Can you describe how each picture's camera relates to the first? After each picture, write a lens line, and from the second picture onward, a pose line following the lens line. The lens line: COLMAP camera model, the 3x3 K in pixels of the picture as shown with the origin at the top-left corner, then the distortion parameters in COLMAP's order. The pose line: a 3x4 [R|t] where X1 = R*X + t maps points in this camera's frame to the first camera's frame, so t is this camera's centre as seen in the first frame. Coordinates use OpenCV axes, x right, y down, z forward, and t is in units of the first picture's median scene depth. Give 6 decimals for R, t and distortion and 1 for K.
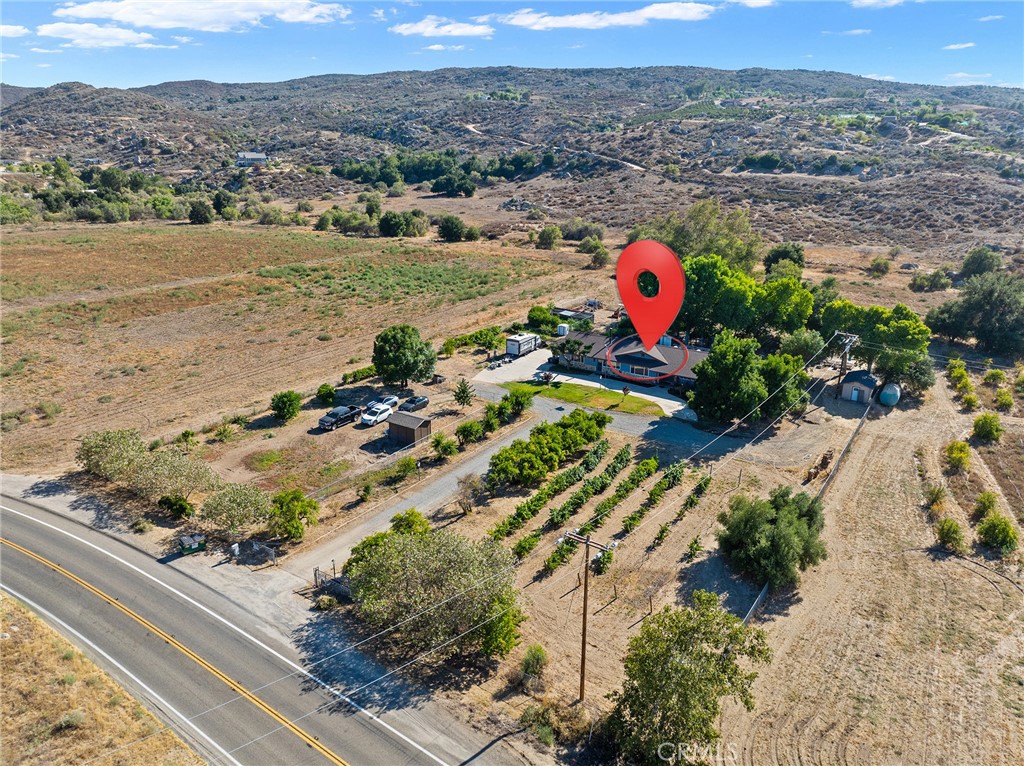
lens RADIAL K [[720.5, 0, 513.4], [0, 720.5, 387.2], [0, 0, 1]] dist [-0.046557, 0.013003]
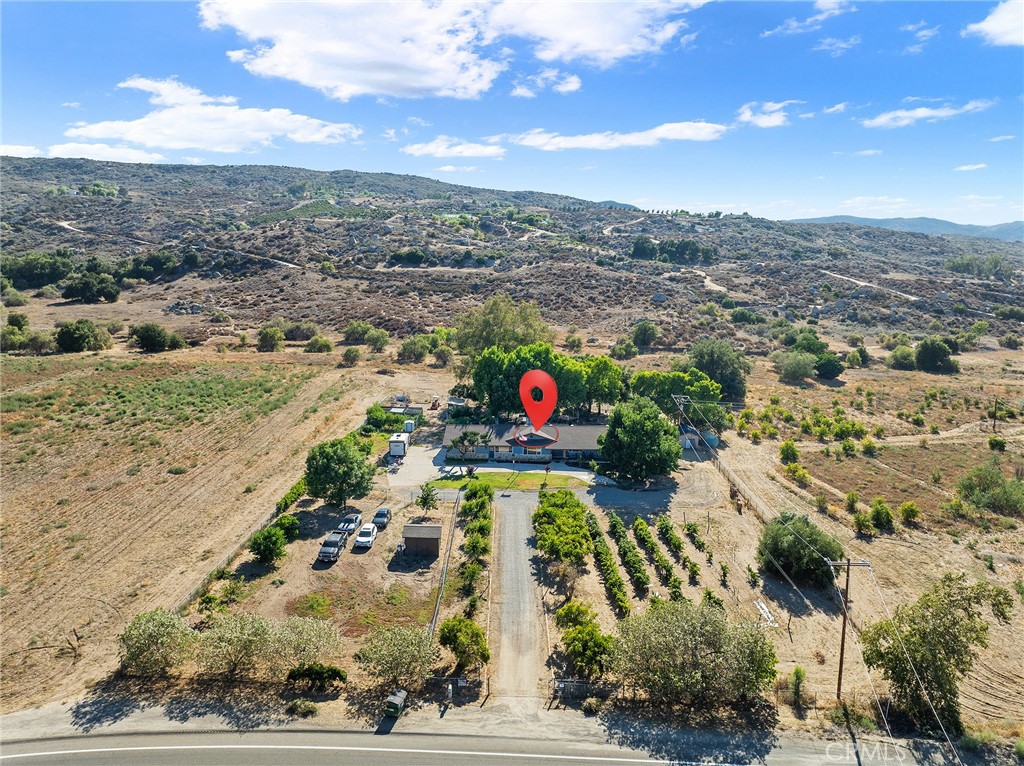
lens RADIAL K [[720.5, 0, 514.8], [0, 720.5, 385.7], [0, 0, 1]] dist [-0.046557, 0.013003]
pose [[0.848588, -0.102606, 0.519008, -0.105874], [0.167181, 0.982752, -0.079057, -0.010129], [-0.501945, 0.153855, 0.851105, 0.016581]]
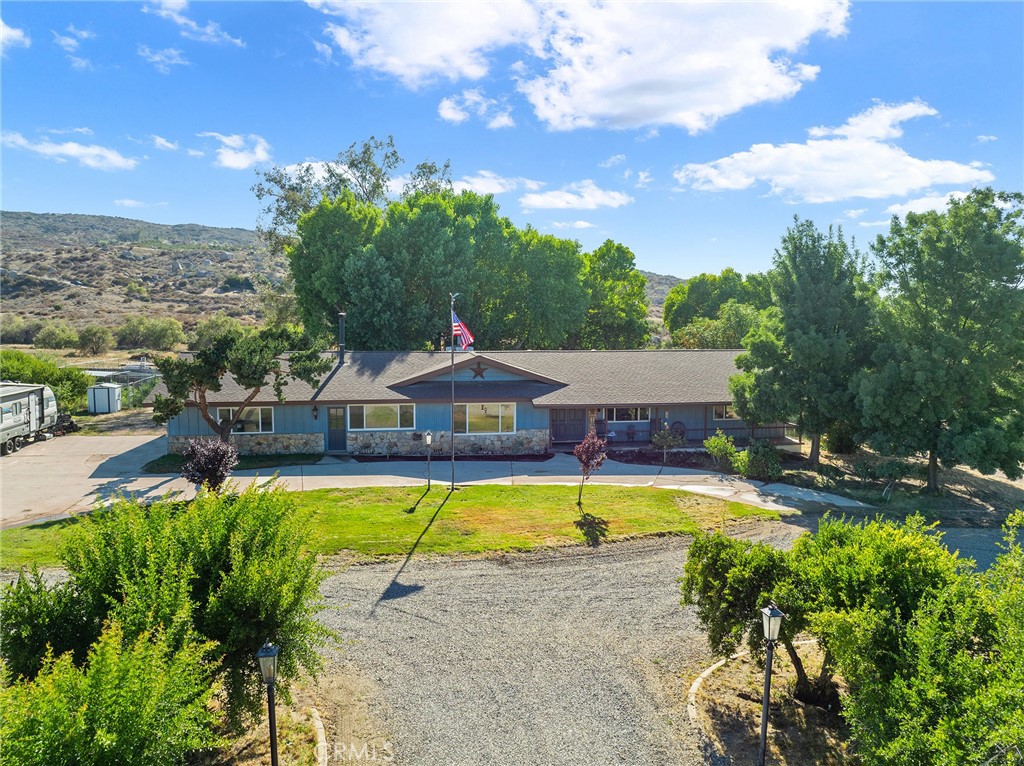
lens RADIAL K [[720.5, 0, 515.7], [0, 720.5, 386.0], [0, 0, 1]] dist [-0.046557, 0.013003]
pose [[0.735976, -0.058118, 0.674508, -0.005891], [0.211954, 0.966003, -0.148035, 0.003070], [-0.642973, 0.251915, 0.723274, 0.198814]]
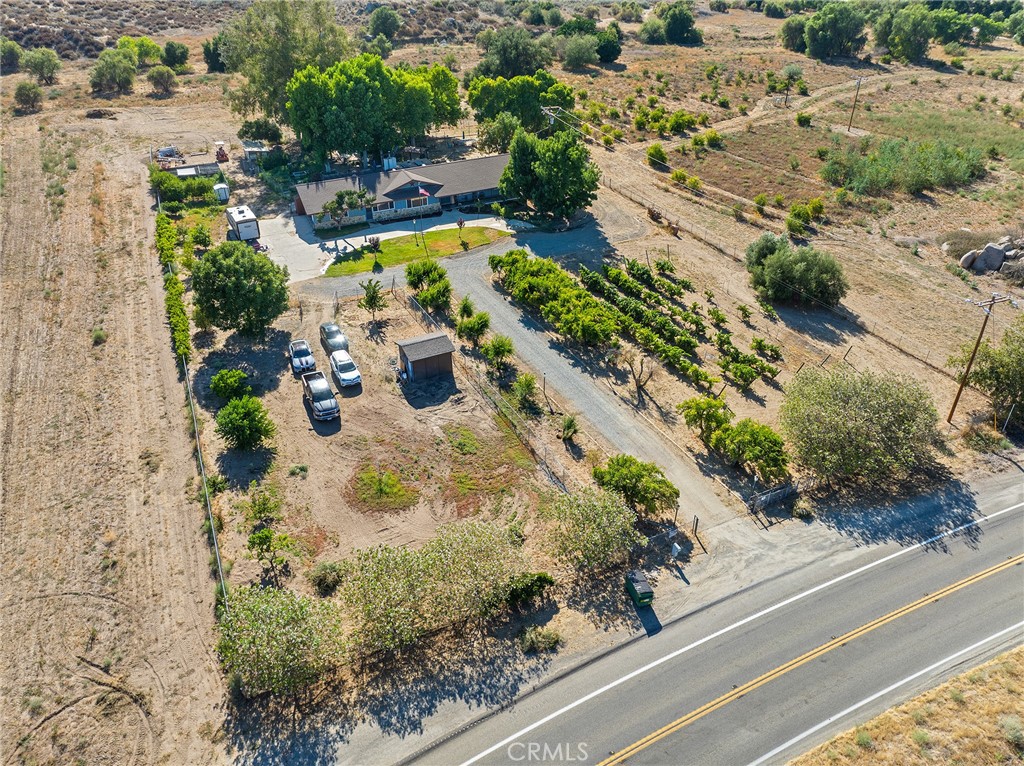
lens RADIAL K [[720.5, 0, 515.8], [0, 720.5, 384.3], [0, 0, 1]] dist [-0.046557, 0.013003]
pose [[0.513876, -0.491430, 0.703156, -0.130928], [0.274271, 0.870754, 0.408121, -0.040852], [-0.812839, -0.016869, 0.582245, 0.097506]]
